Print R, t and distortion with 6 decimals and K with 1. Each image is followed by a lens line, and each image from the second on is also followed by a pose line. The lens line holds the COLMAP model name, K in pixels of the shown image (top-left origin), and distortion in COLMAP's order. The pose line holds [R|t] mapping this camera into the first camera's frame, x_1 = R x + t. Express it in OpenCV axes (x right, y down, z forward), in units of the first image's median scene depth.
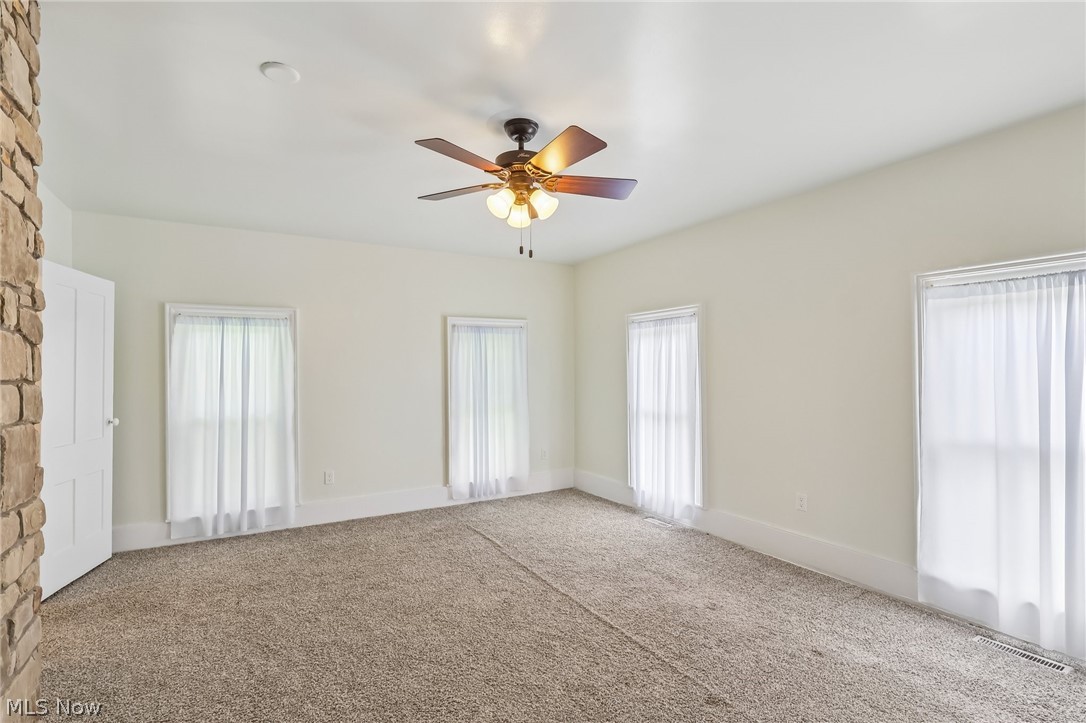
lens RADIAL K [[511.8, 0, 530.2], [0, 511.8, 364.1], [0, 0, 1]] dist [-0.001170, 0.000216]
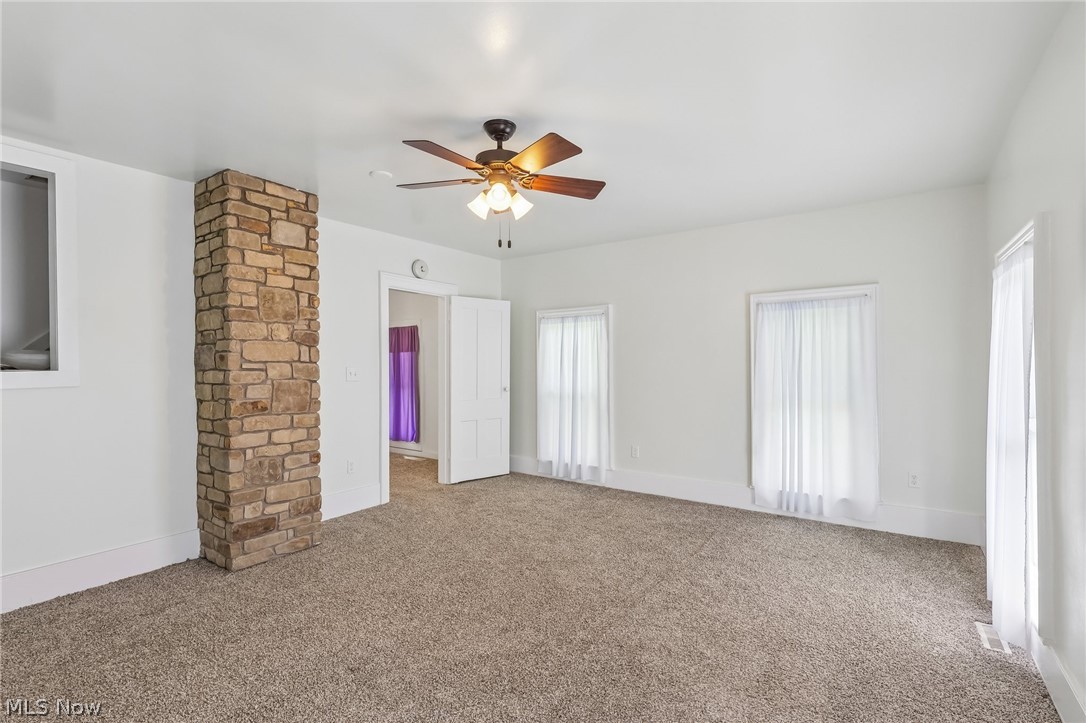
lens RADIAL K [[505.7, 0, 549.5], [0, 505.7, 363.3], [0, 0, 1]] dist [0.000472, -0.000180]
pose [[0.425353, 0.009717, -0.904975, 0.562547], [0.013068, 0.999772, 0.016877, 0.006768], [0.904933, -0.019005, 0.425129, 0.379926]]
